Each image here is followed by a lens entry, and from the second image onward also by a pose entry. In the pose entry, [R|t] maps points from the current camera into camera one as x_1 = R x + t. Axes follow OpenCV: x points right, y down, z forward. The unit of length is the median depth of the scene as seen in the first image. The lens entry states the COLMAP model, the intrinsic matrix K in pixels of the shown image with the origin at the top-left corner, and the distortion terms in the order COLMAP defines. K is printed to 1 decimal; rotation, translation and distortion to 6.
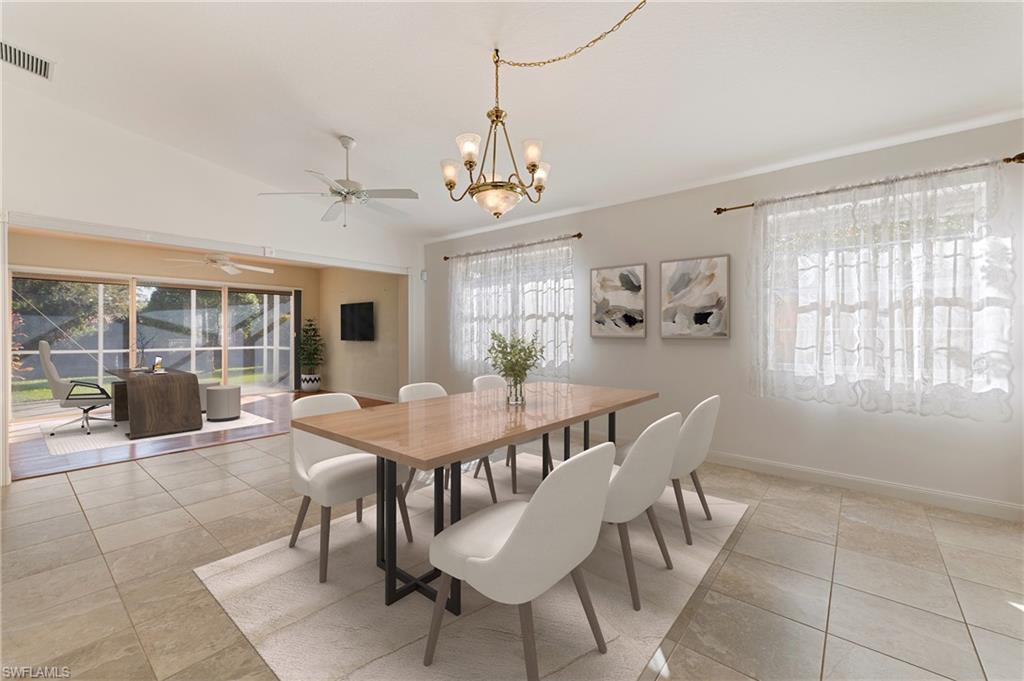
lens RADIAL K [[416.5, 0, 519.5], [0, 416.5, 330.7], [0, 0, 1]] dist [0.028796, -0.010422]
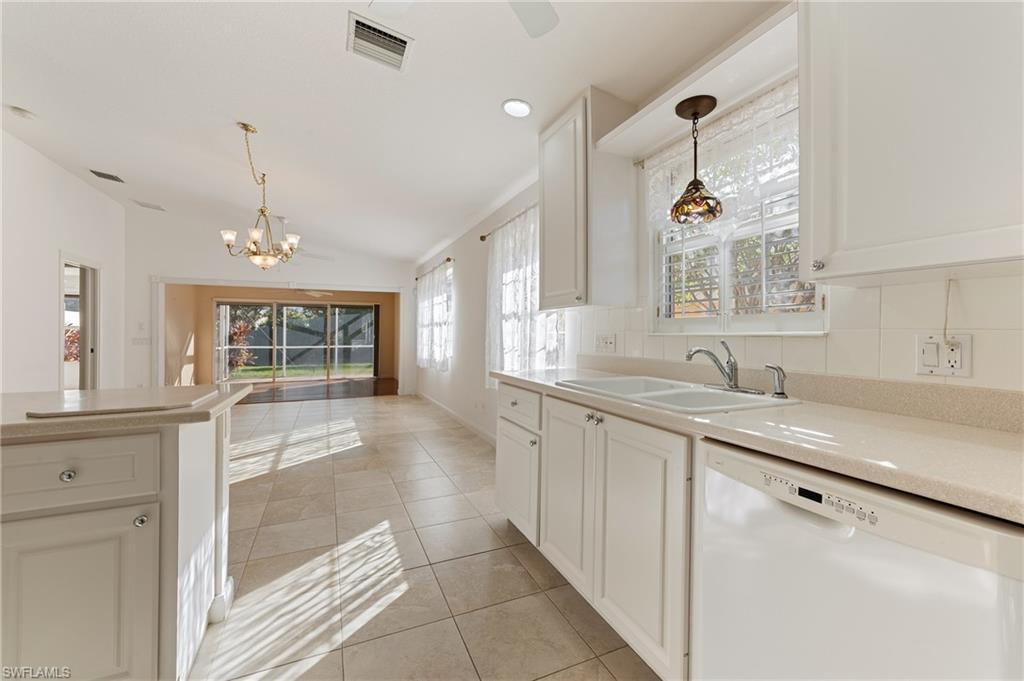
lens RADIAL K [[416.5, 0, 519.5], [0, 416.5, 330.7], [0, 0, 1]] dist [0.028796, -0.010422]
pose [[0.895644, -0.006663, -0.444723, 1.325051], [0.004122, 0.999969, -0.006679, -0.003055], [0.444753, 0.004149, 0.895643, -0.066530]]
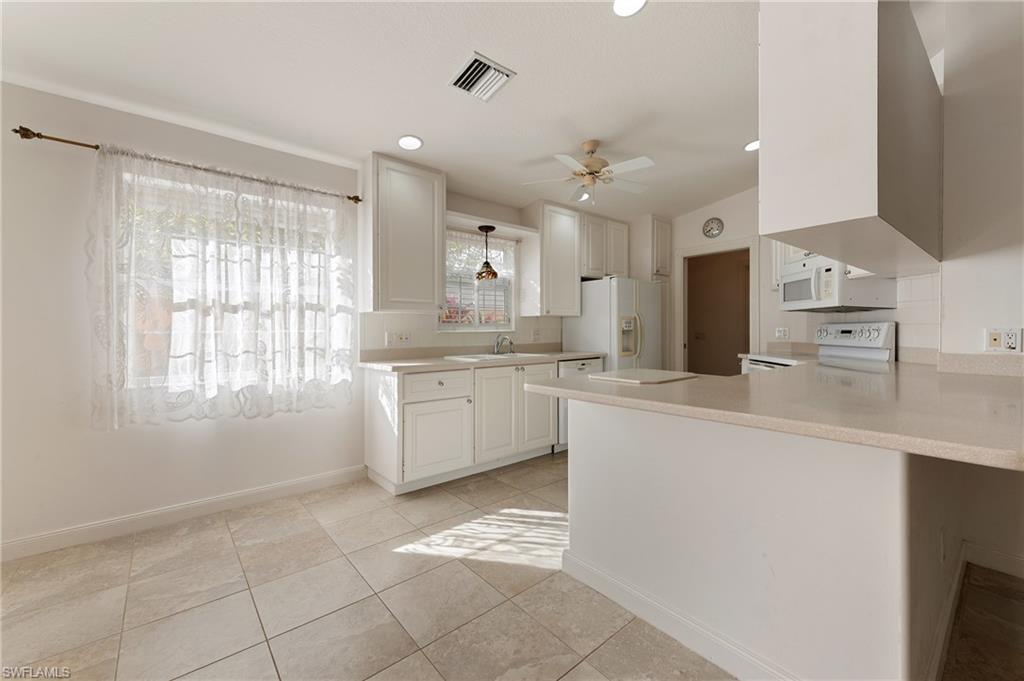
lens RADIAL K [[416.5, 0, 519.5], [0, 416.5, 330.7], [0, 0, 1]] dist [0.028796, -0.010422]
pose [[0.185098, -0.000329, 0.982720, 0.011604], [0.003825, 0.999993, -0.000386, -0.002921], [-0.982713, 0.003830, 0.185098, 0.234015]]
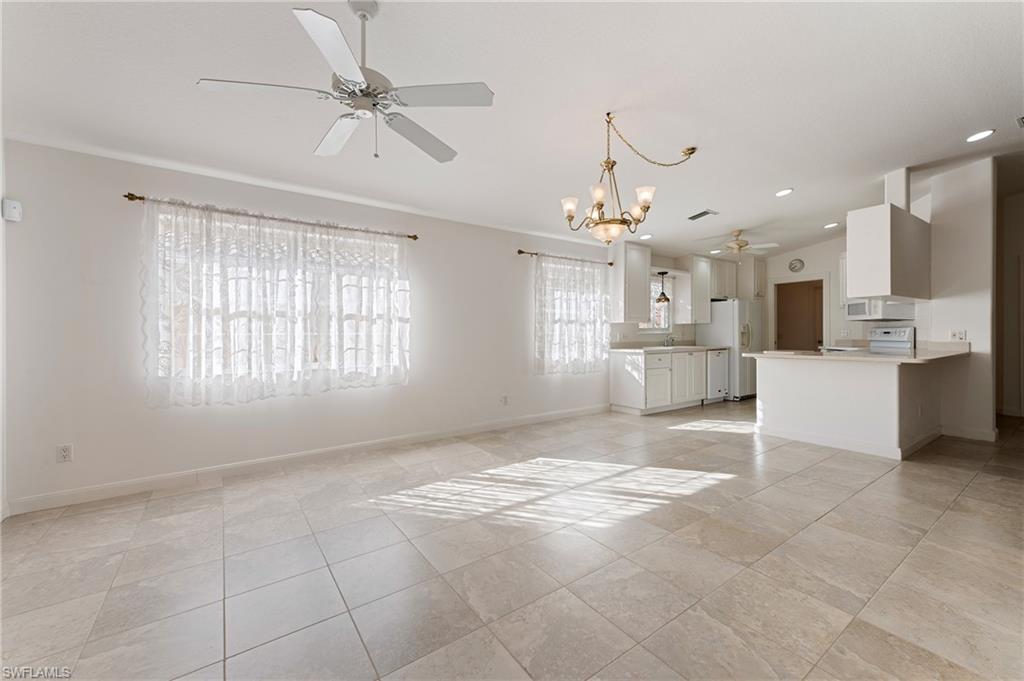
lens RADIAL K [[379.6, 0, 551.7], [0, 379.6, 334.0], [0, 0, 1]] dist [0.025956, 0.000097]
pose [[0.258231, -0.001906, 0.966081, -0.906803], [0.005172, 0.999986, 0.000590, 0.000244], [-0.966069, 0.004844, 0.258238, 0.648788]]
